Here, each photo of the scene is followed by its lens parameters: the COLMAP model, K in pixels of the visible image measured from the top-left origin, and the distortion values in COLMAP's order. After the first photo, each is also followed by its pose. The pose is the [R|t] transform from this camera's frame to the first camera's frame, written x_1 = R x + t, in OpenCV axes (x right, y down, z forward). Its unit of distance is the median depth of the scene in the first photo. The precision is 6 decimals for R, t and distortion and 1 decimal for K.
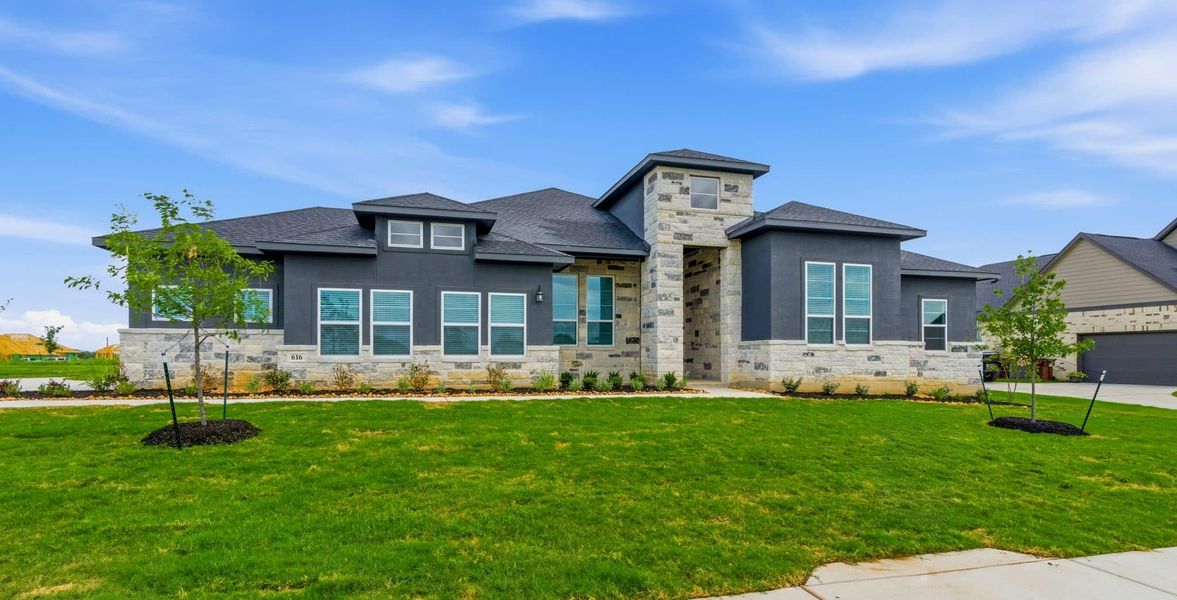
lens RADIAL K [[553.1, 0, 551.2], [0, 553.1, 350.7], [0, 0, 1]] dist [-0.001374, -0.000007]
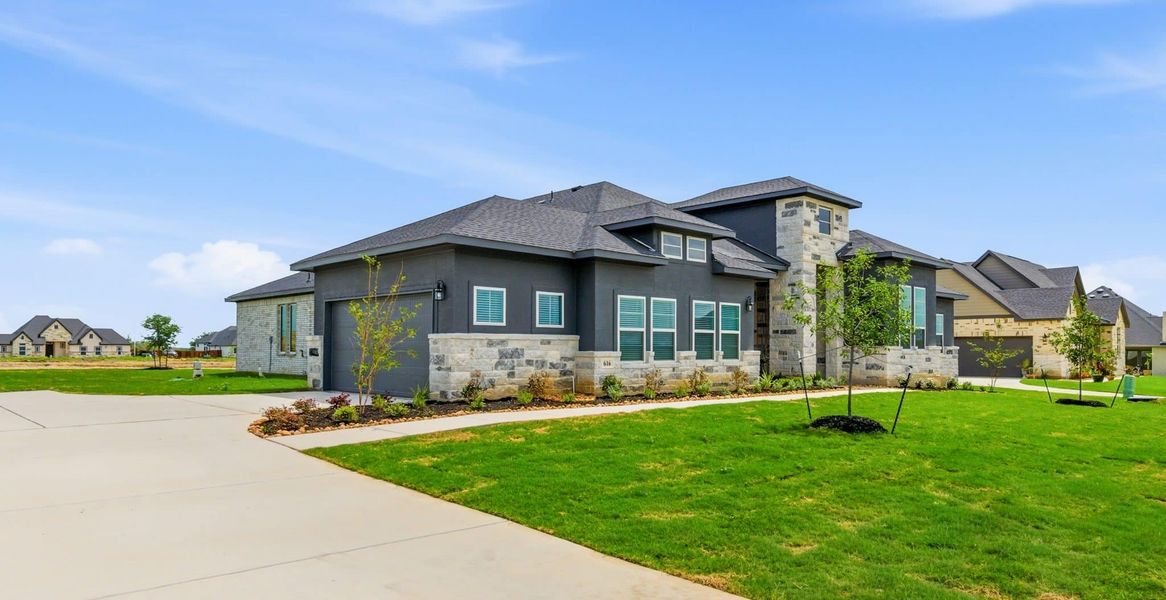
lens RADIAL K [[759.6, 0, 584.5], [0, 759.6, 347.3], [0, 0, 1]] dist [-0.000094, 0.000045]
pose [[0.868934, -0.000452, 0.494927, -1.035585], [0.005187, 0.999953, -0.008194, -0.005281], [-0.494900, 0.009687, 0.868896, -0.160364]]
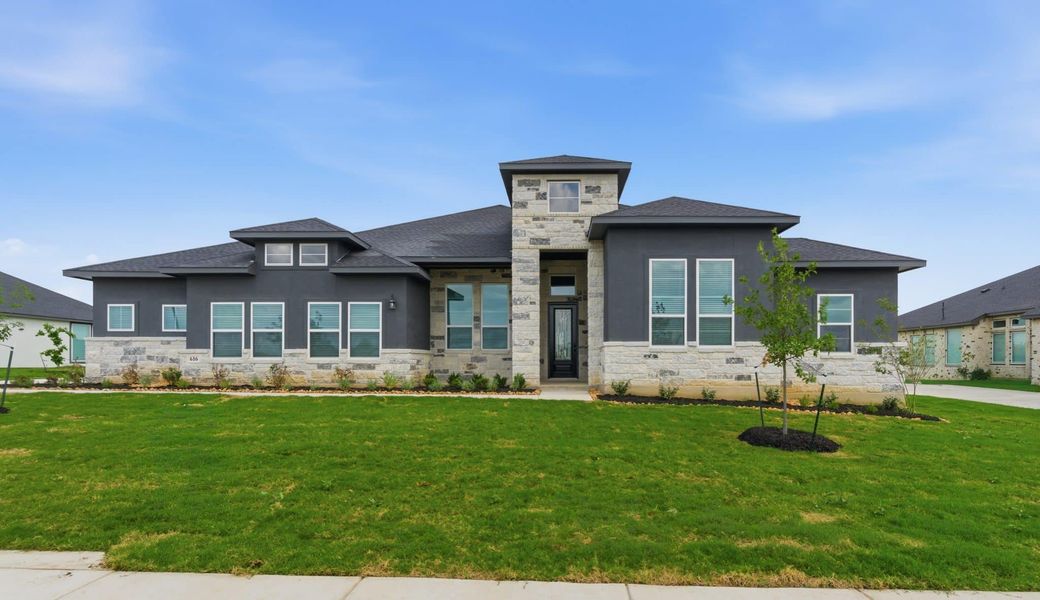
lens RADIAL K [[513.8, 0, 525.1], [0, 513.8, 357.9], [0, 0, 1]] dist [-0.000213, 0.000353]
pose [[0.960770, -0.001207, -0.277345, 0.500443], [0.000544, 0.999997, -0.002467, 0.011109], [0.277347, 0.002219, 0.960767, 0.087881]]
